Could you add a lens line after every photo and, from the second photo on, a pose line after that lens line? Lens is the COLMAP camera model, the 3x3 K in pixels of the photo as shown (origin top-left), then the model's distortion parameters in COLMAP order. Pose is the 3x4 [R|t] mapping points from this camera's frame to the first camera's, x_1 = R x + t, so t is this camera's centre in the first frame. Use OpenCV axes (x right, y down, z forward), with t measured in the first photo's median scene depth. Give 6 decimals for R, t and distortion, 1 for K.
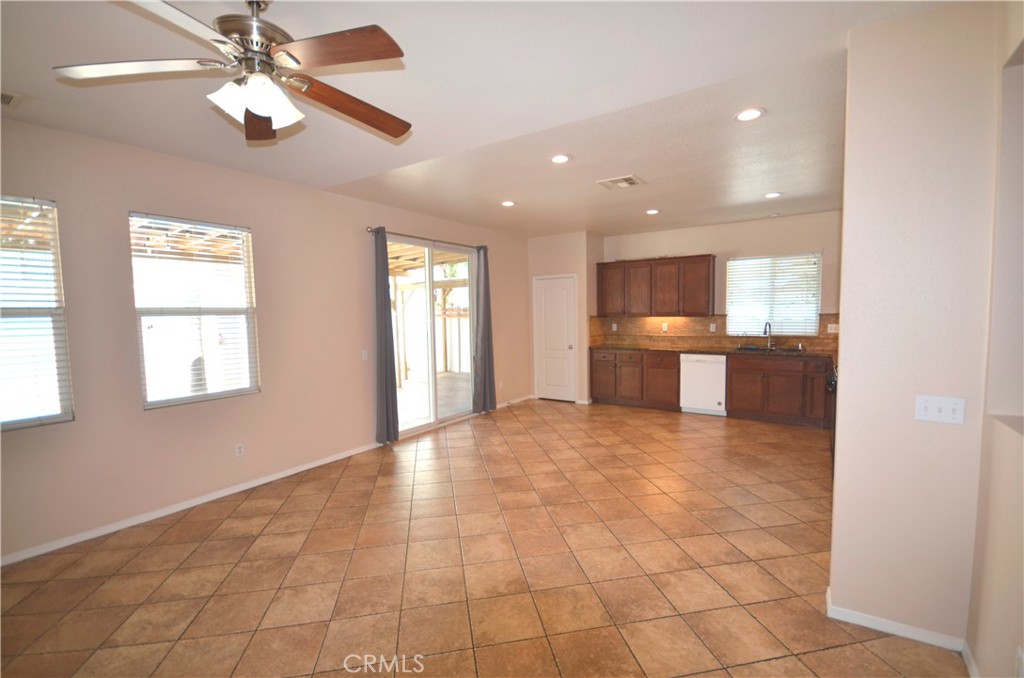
lens RADIAL K [[448.9, 0, 520.0], [0, 448.9, 342.1], [0, 0, 1]] dist [0.001542, -0.004453]
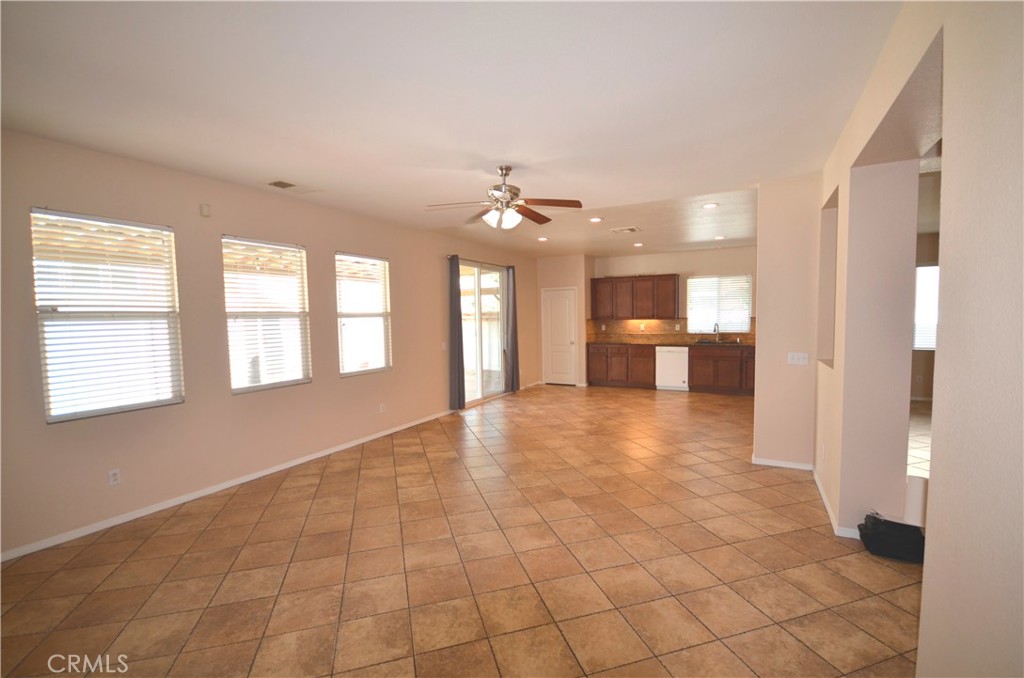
lens RADIAL K [[448.9, 0, 519.6], [0, 448.9, 343.7], [0, 0, 1]] dist [0.001542, -0.004453]
pose [[0.994558, -0.005423, 0.104045, -0.206280], [0.006213, 0.999954, -0.007266, 0.025950], [-0.104001, 0.007873, 0.994546, -0.330873]]
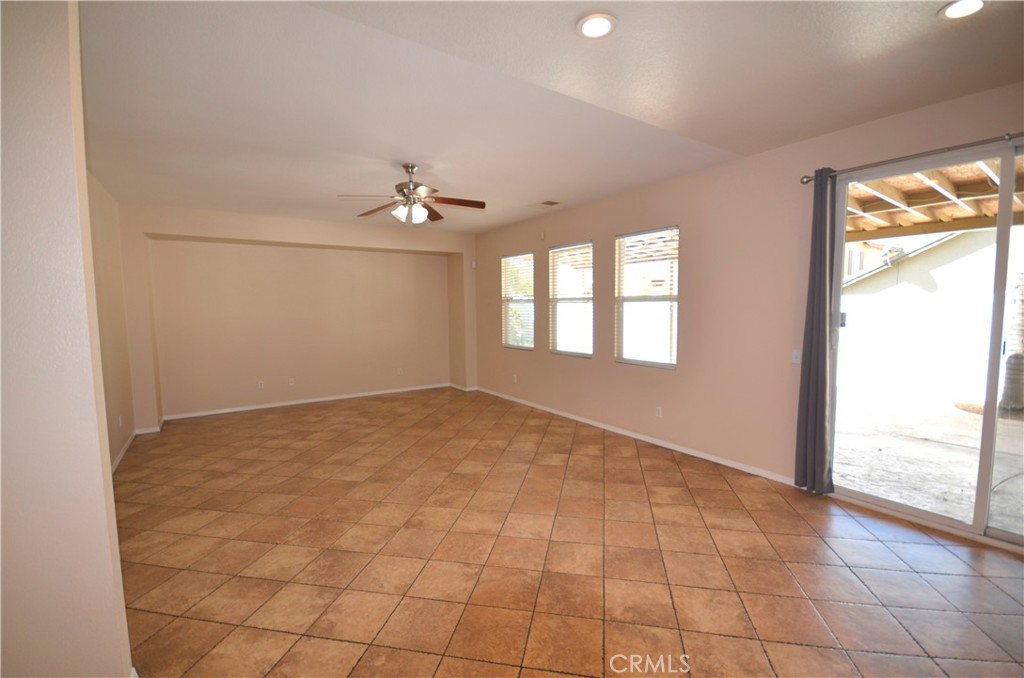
lens RADIAL K [[448.9, 0, 511.5], [0, 448.9, 336.3], [0, 0, 1]] dist [0.001542, -0.004453]
pose [[-0.387135, 0.083760, -0.918210, 0.401614], [-0.044454, 0.993011, 0.109326, -0.050183], [0.920951, 0.083142, -0.380706, 0.680117]]
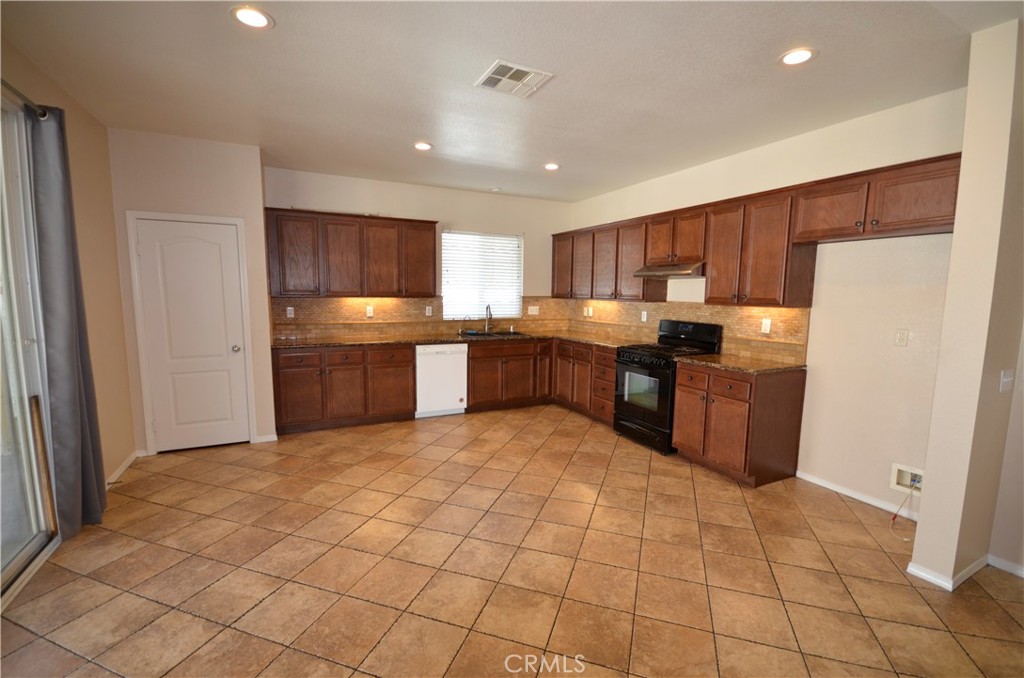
lens RADIAL K [[448.9, 0, 513.8], [0, 448.9, 341.2], [0, 0, 1]] dist [0.001542, -0.004453]
pose [[0.497014, -0.073113, 0.864657, -0.239651], [0.036530, 0.997324, 0.063333, -0.025584], [-0.866973, 0.000108, 0.498354, 0.487959]]
